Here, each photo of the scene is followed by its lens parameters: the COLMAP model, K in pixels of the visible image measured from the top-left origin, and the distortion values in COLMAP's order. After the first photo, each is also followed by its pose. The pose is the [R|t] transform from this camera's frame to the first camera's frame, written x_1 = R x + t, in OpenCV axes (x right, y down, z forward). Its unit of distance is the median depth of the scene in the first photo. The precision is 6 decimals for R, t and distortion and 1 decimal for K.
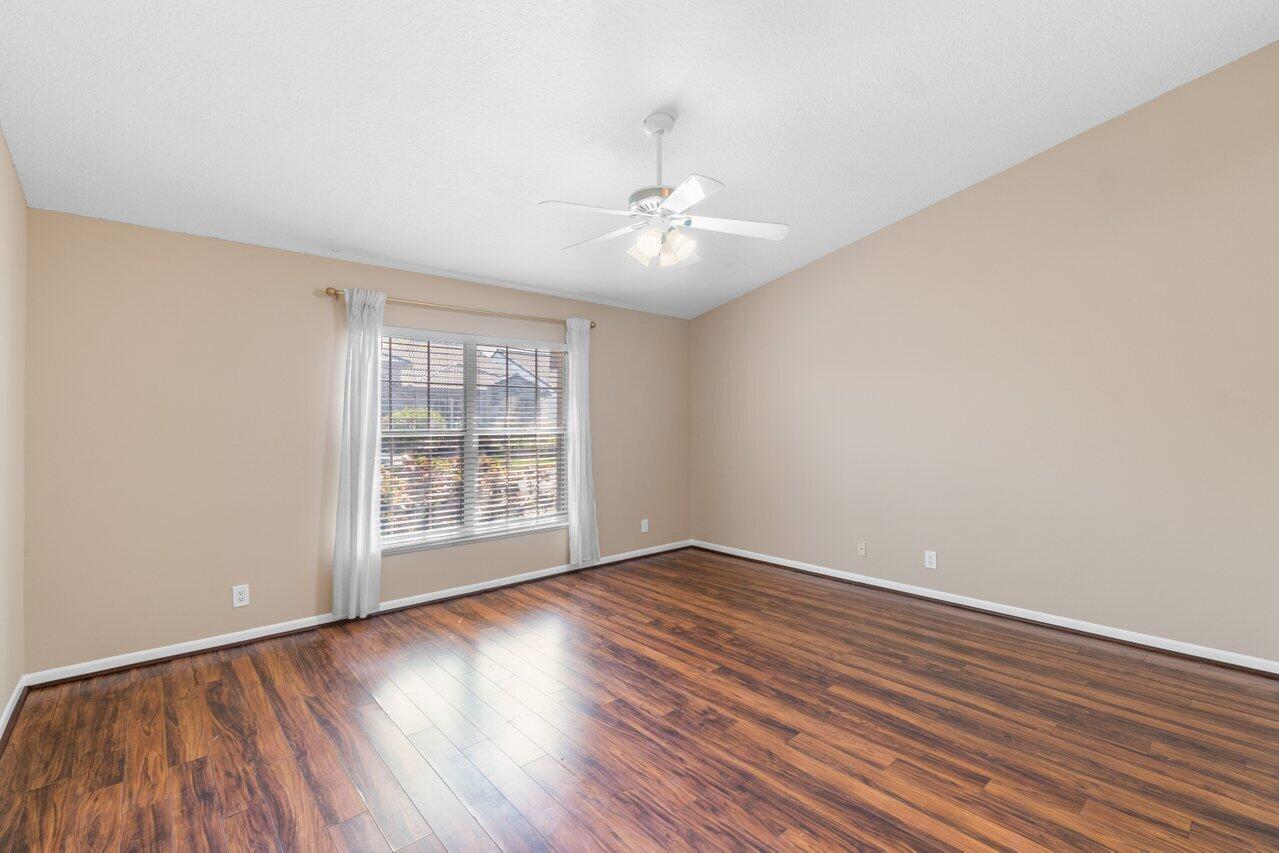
lens RADIAL K [[558.3, 0, 639.7], [0, 558.3, 420.7], [0, 0, 1]] dist [-0.000250, 0.000047]
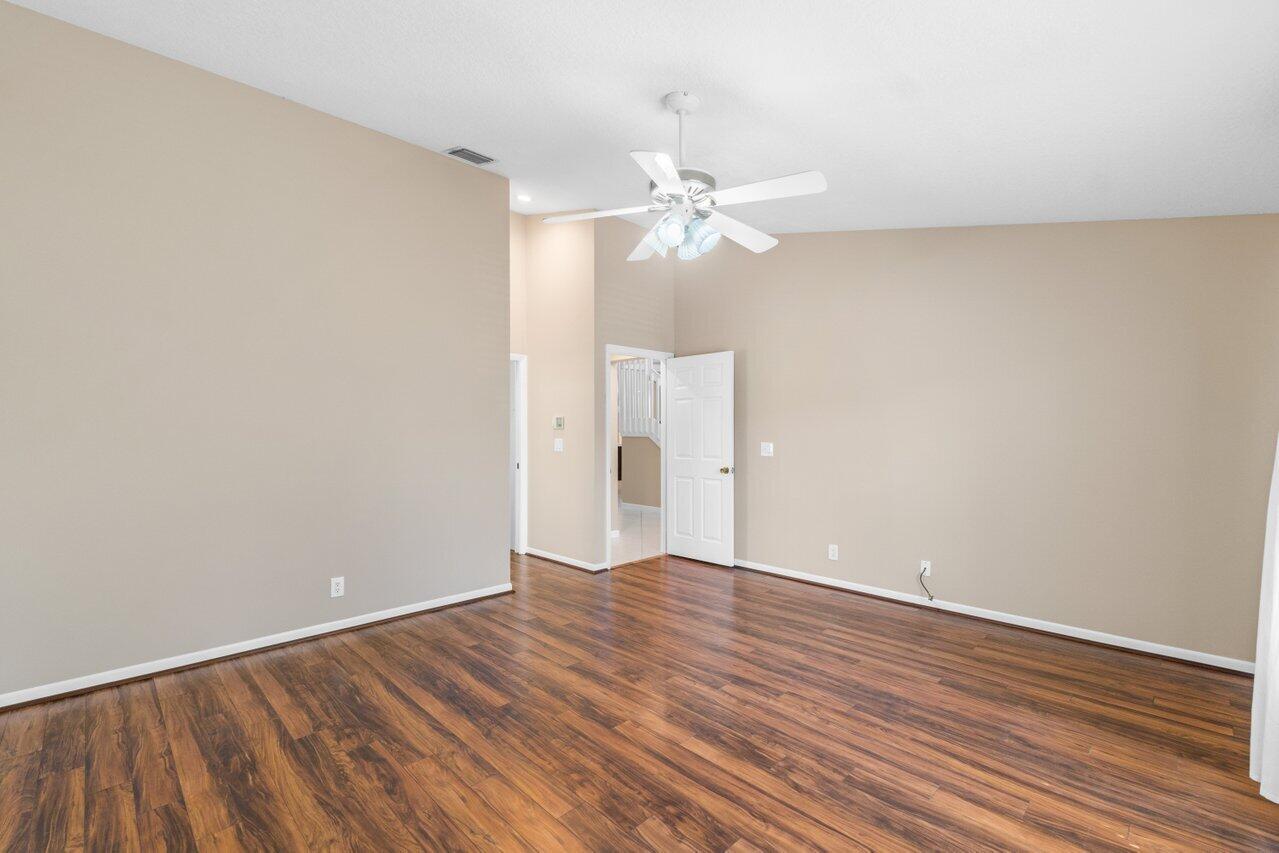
lens RADIAL K [[558.3, 0, 639.7], [0, 558.3, 420.7], [0, 0, 1]] dist [-0.000250, 0.000047]
pose [[-0.998019, -0.000136, -0.062908, 0.168542], [0.000972, 0.999845, -0.017586, 0.008205], [0.062900, -0.017612, -0.997864, 1.950915]]
